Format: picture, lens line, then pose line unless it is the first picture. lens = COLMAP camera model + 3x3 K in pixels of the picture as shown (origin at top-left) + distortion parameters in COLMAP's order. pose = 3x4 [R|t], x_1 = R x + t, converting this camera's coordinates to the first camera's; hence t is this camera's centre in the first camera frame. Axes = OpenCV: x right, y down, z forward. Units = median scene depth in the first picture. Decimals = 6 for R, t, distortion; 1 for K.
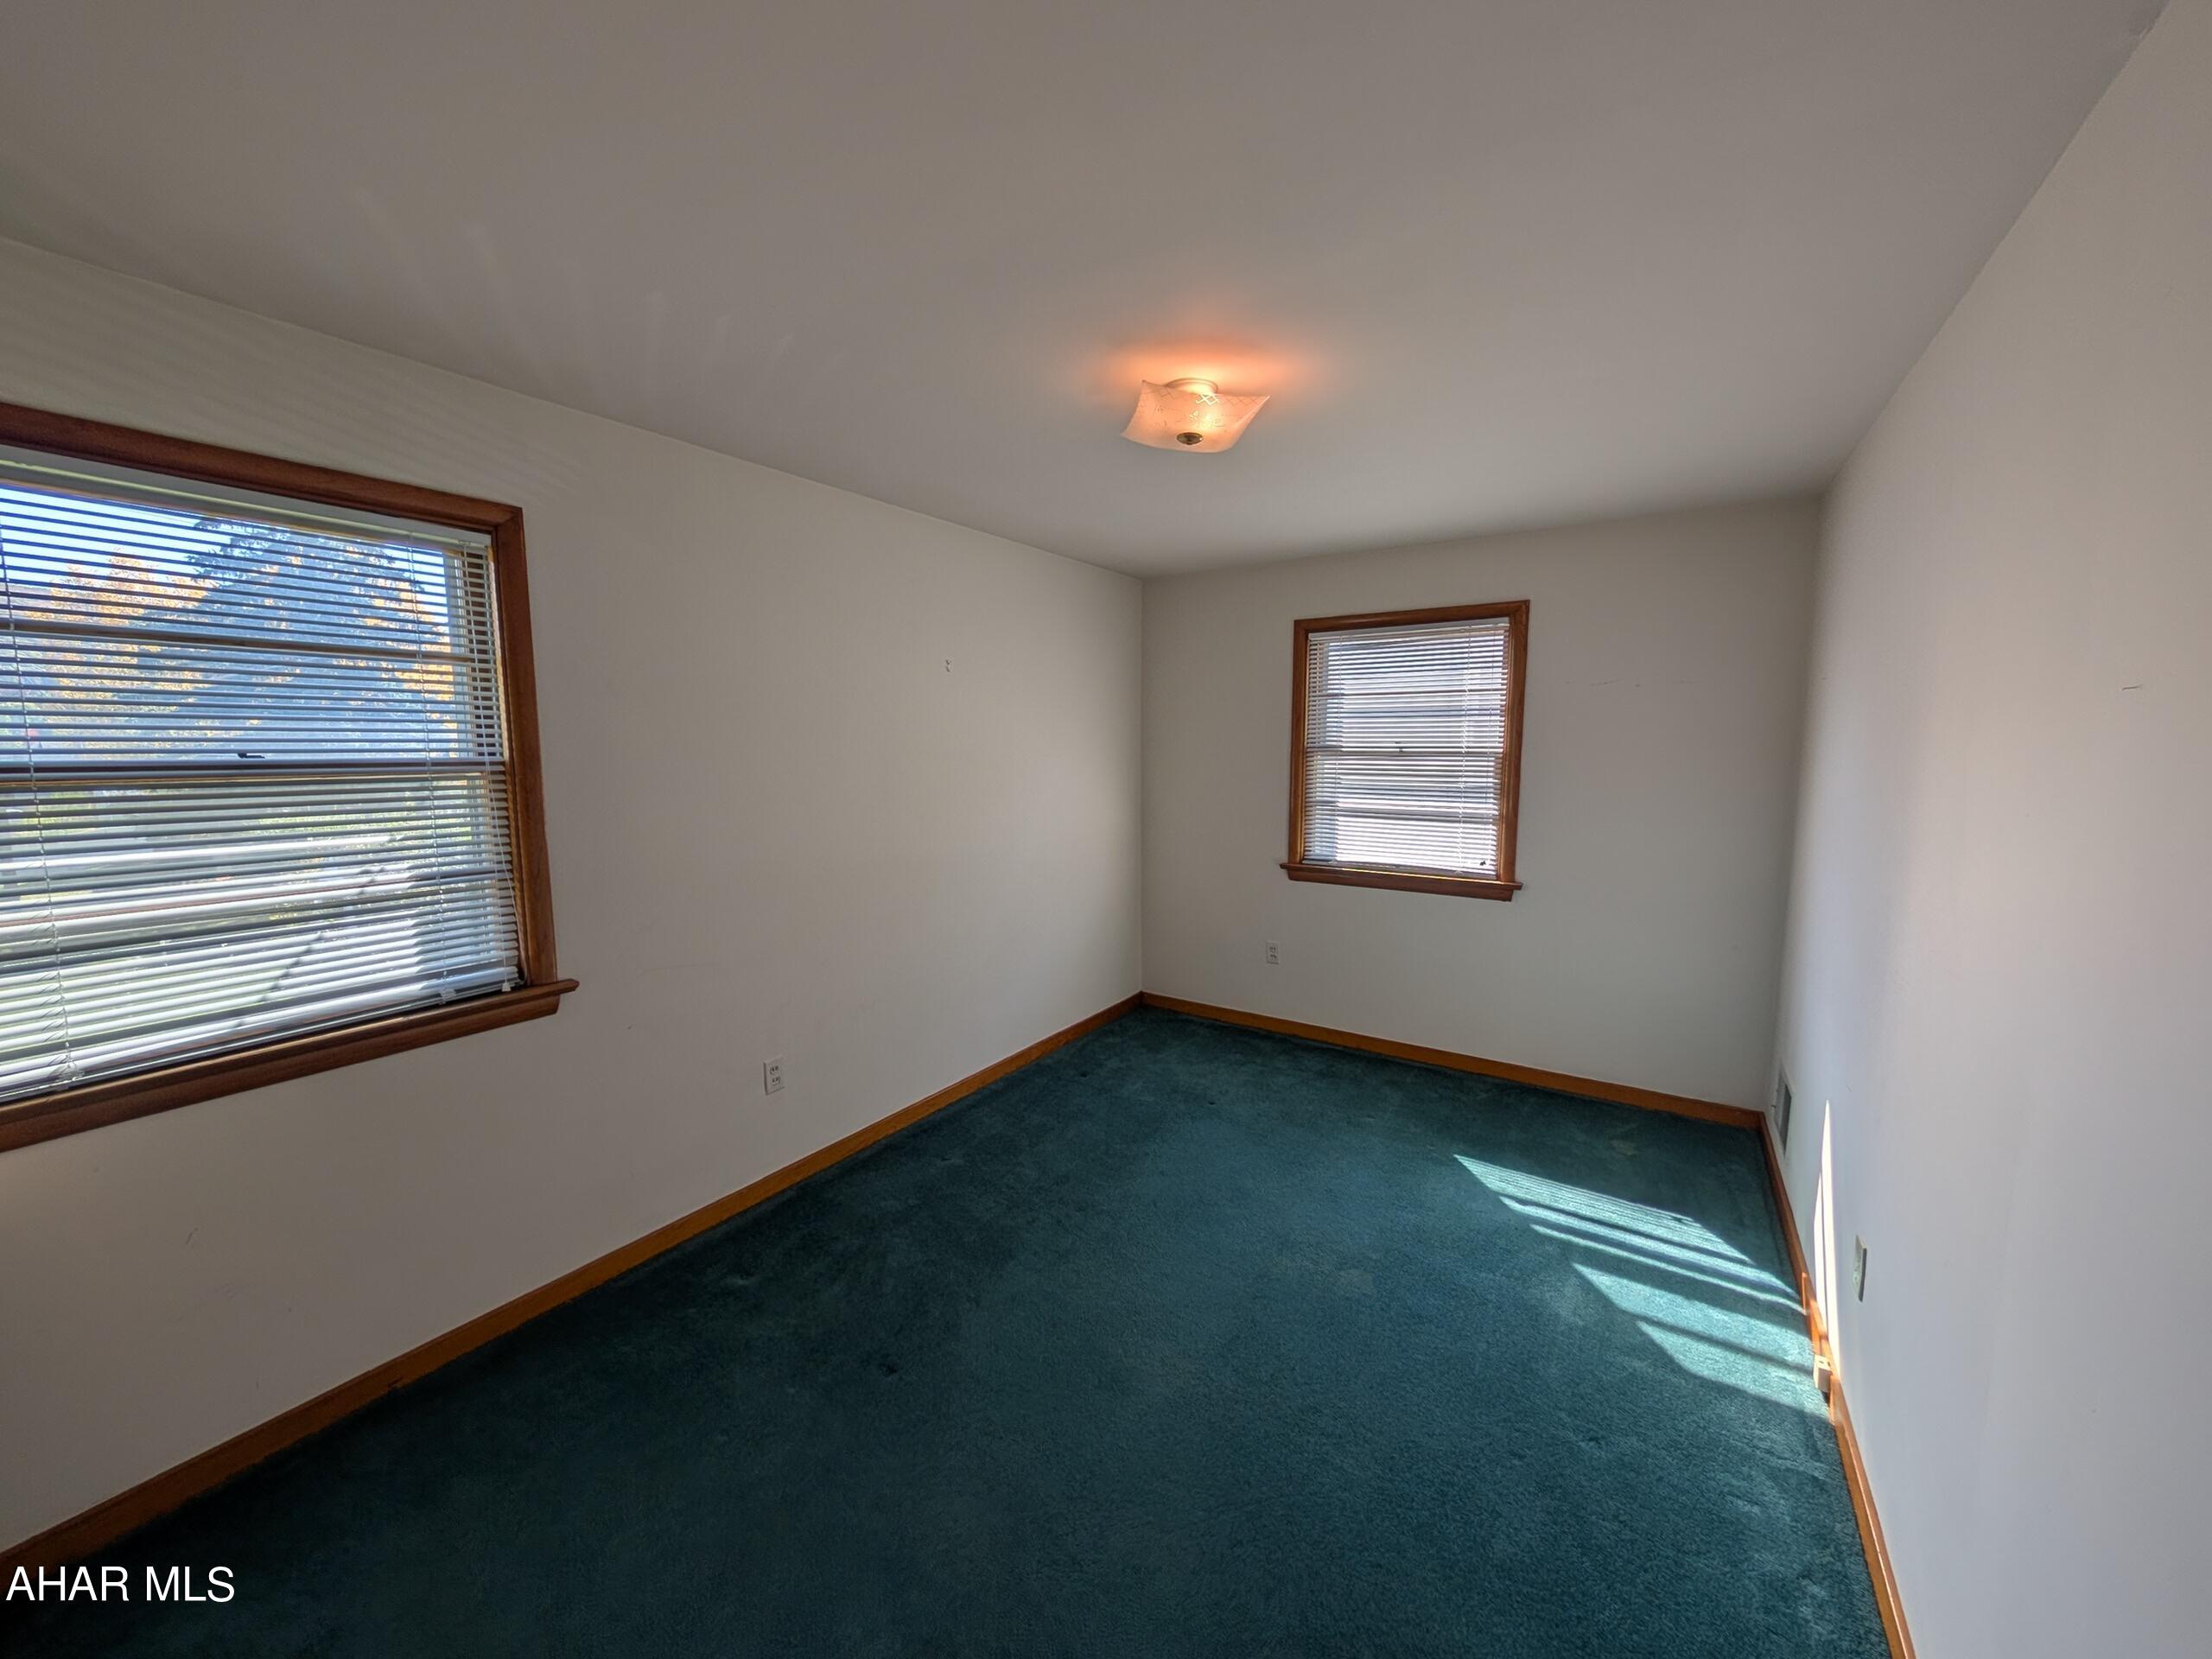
lens RADIAL K [[833.6, 0, 1104.3], [0, 833.6, 833.7], [0, 0, 1]] dist [-0.000600, 0.000354]
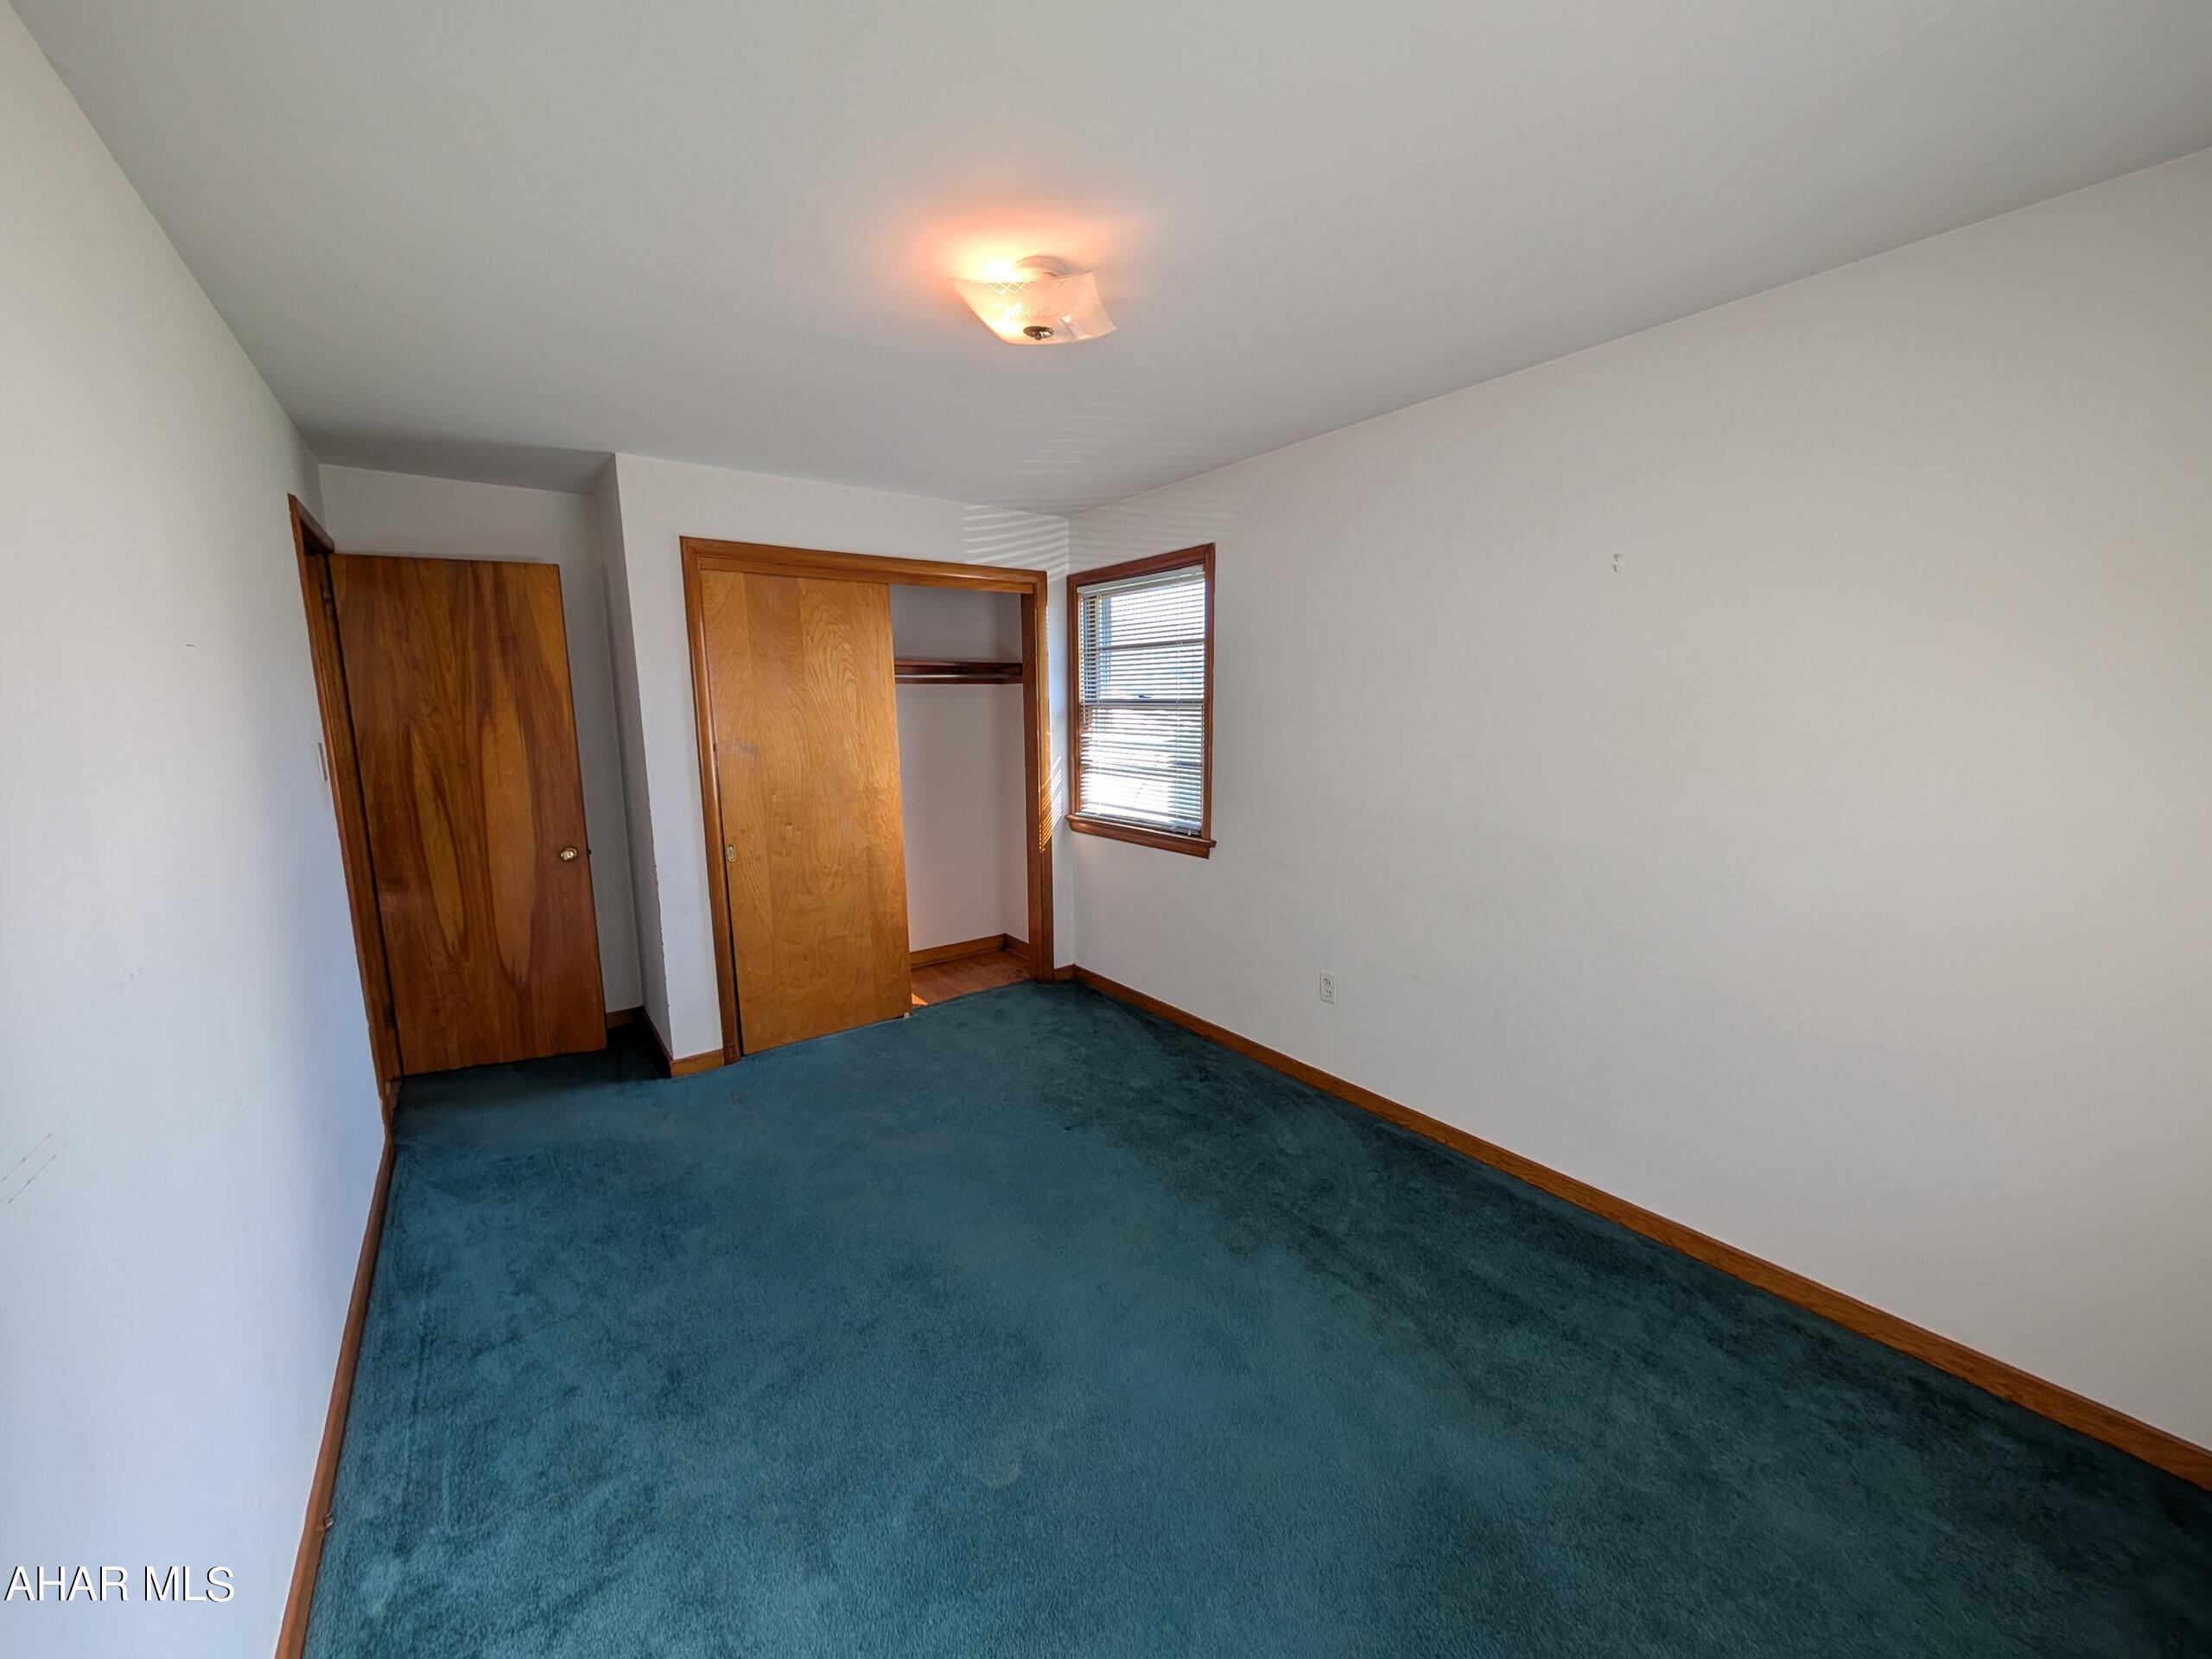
lens RADIAL K [[833.6, 0, 1104.3], [0, 833.6, 833.7], [0, 0, 1]] dist [-0.000600, 0.000354]
pose [[-0.350397, 0.146094, -0.925137, 0.979772], [-0.089852, 0.977961, 0.188467, -0.128140], [0.932281, 0.149163, -0.329548, 1.488807]]
